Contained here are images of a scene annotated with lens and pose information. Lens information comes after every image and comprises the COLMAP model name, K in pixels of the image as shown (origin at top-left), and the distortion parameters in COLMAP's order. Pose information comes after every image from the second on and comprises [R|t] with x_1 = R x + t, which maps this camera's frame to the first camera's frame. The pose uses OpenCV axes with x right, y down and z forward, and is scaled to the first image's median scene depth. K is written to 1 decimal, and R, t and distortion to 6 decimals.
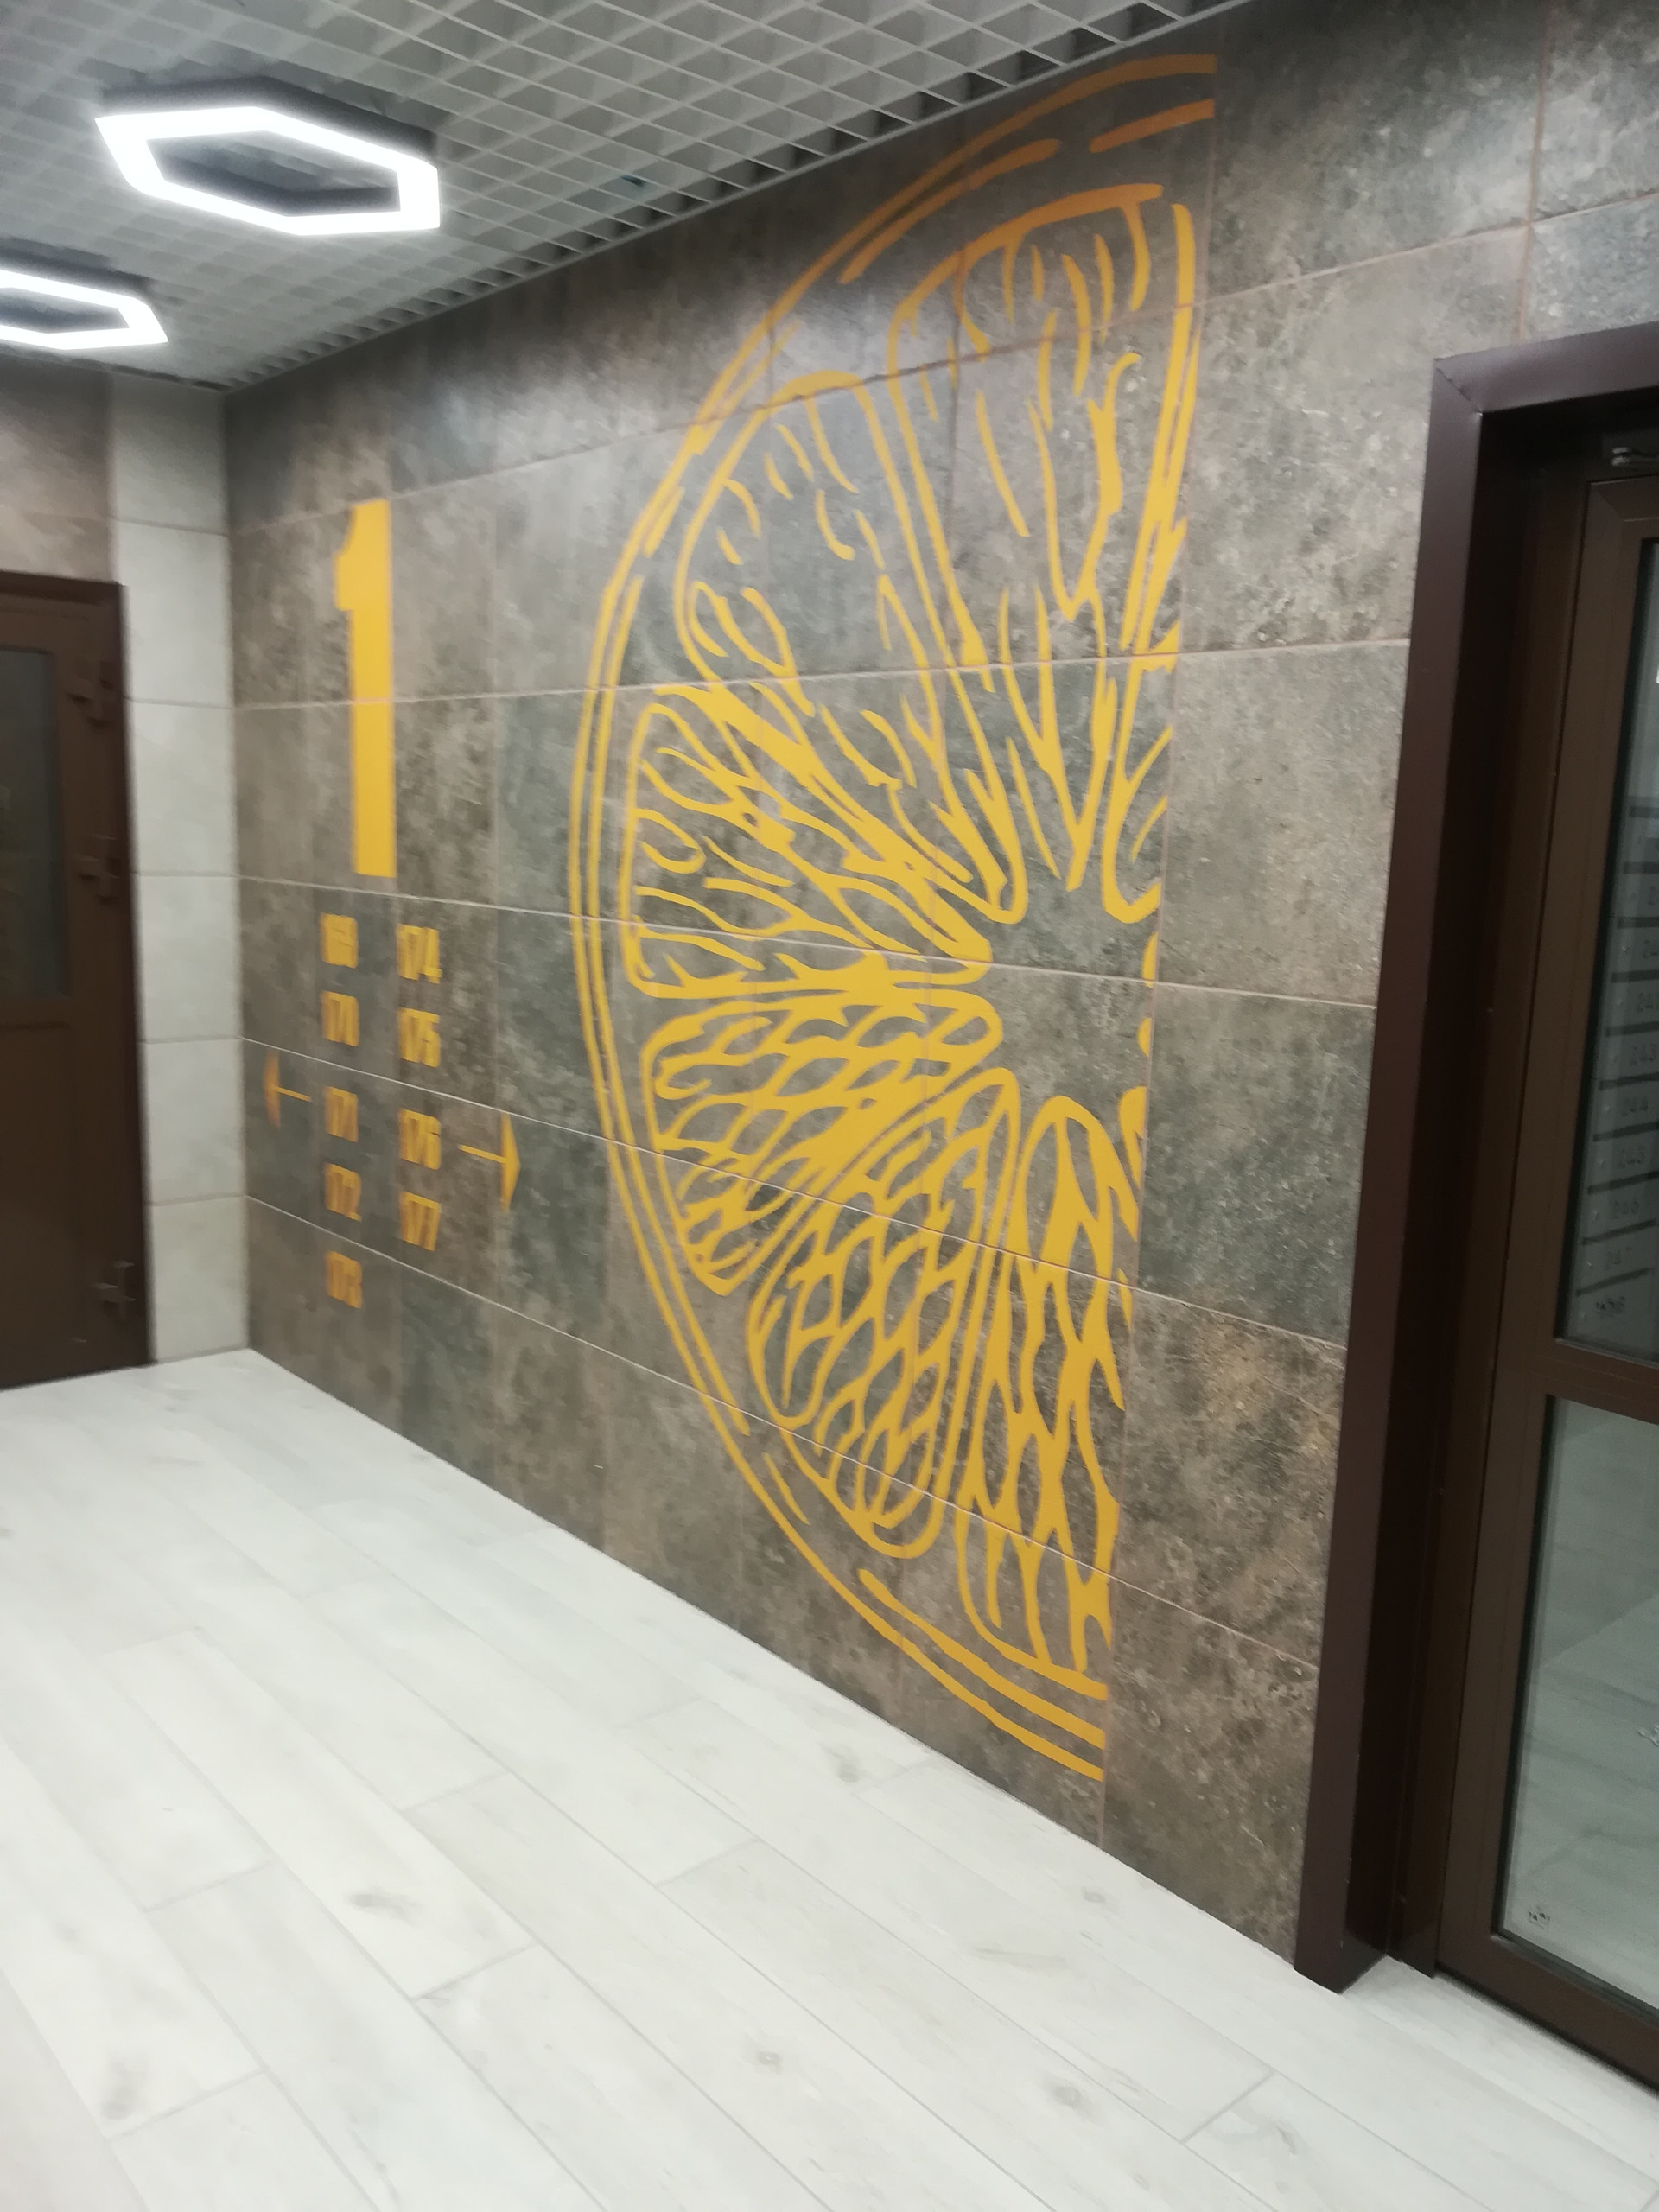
lens RADIAL K [[1720.1, 0, 821.5], [0, 1720.1, 1113.9], [0, 0, 1]] dist [0.073362, -0.109458]
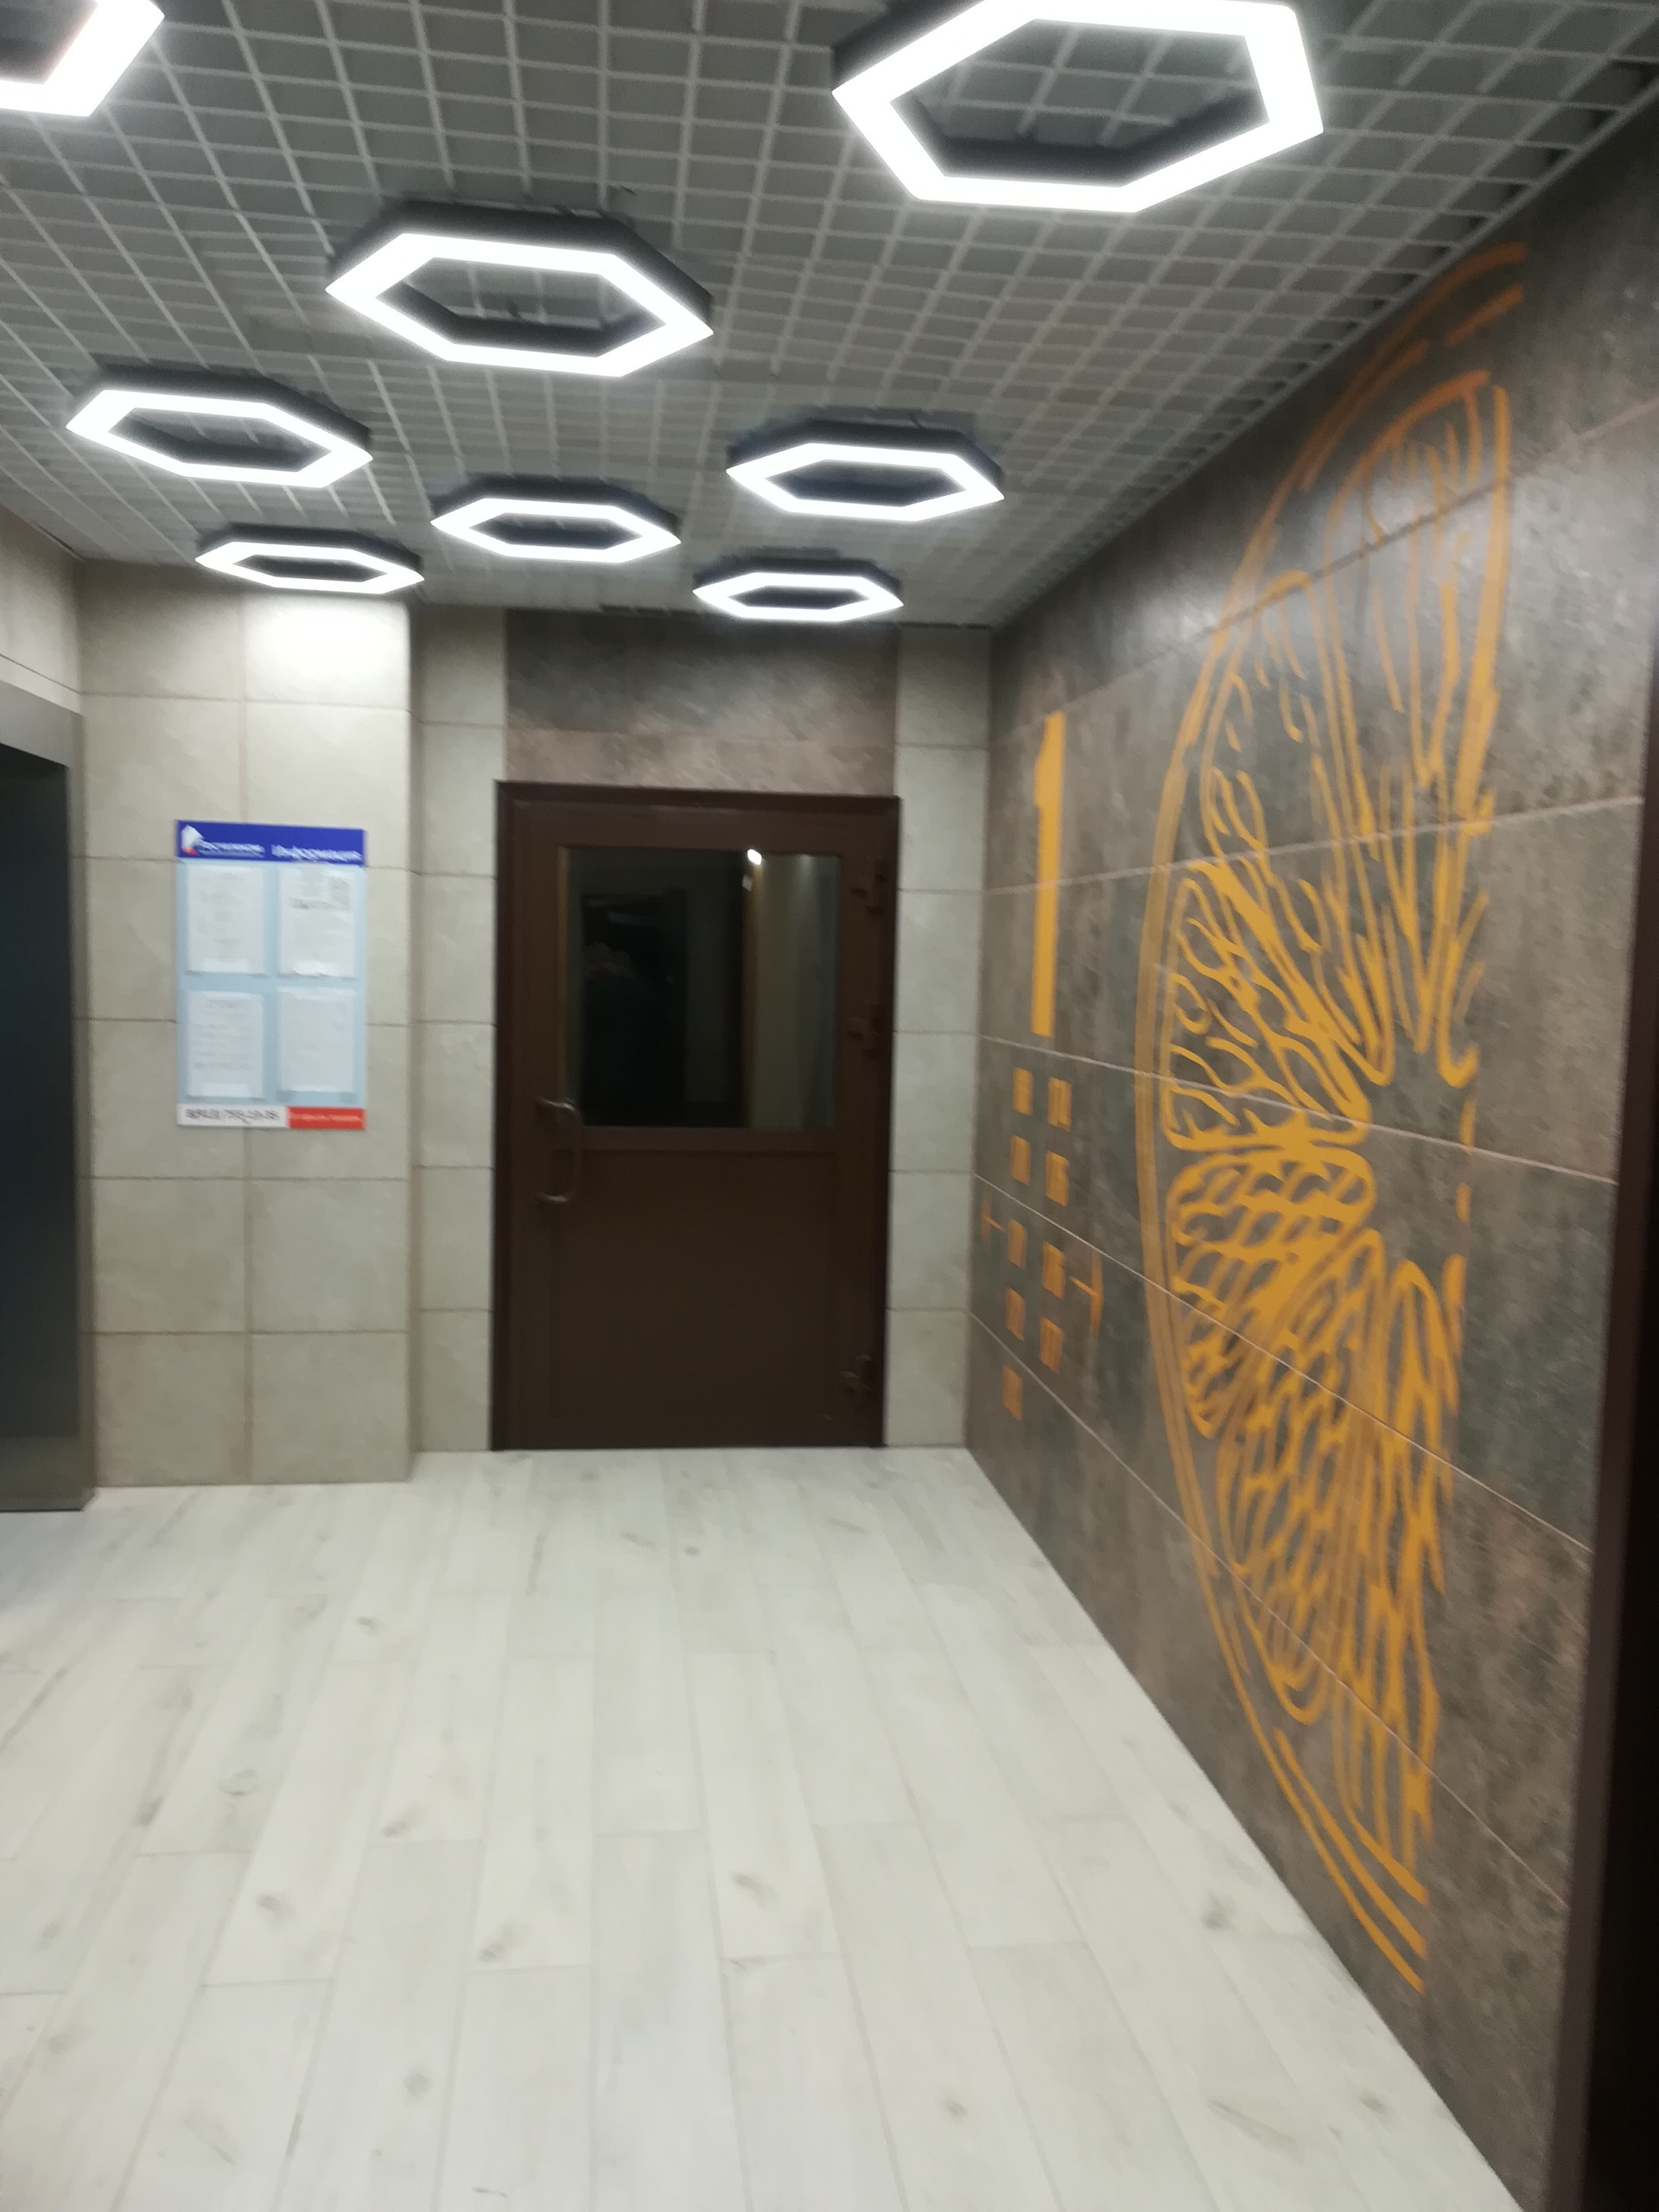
lens RADIAL K [[1720.1, 0, 821.5], [0, 1720.1, 1113.9], [0, 0, 1]] dist [0.073362, -0.109458]
pose [[0.828513, 0.041623, -0.558421, 0.372849], [-0.094504, 0.993323, -0.066174, 0.003293], [0.551938, 0.107599, 0.826914, -0.010981]]
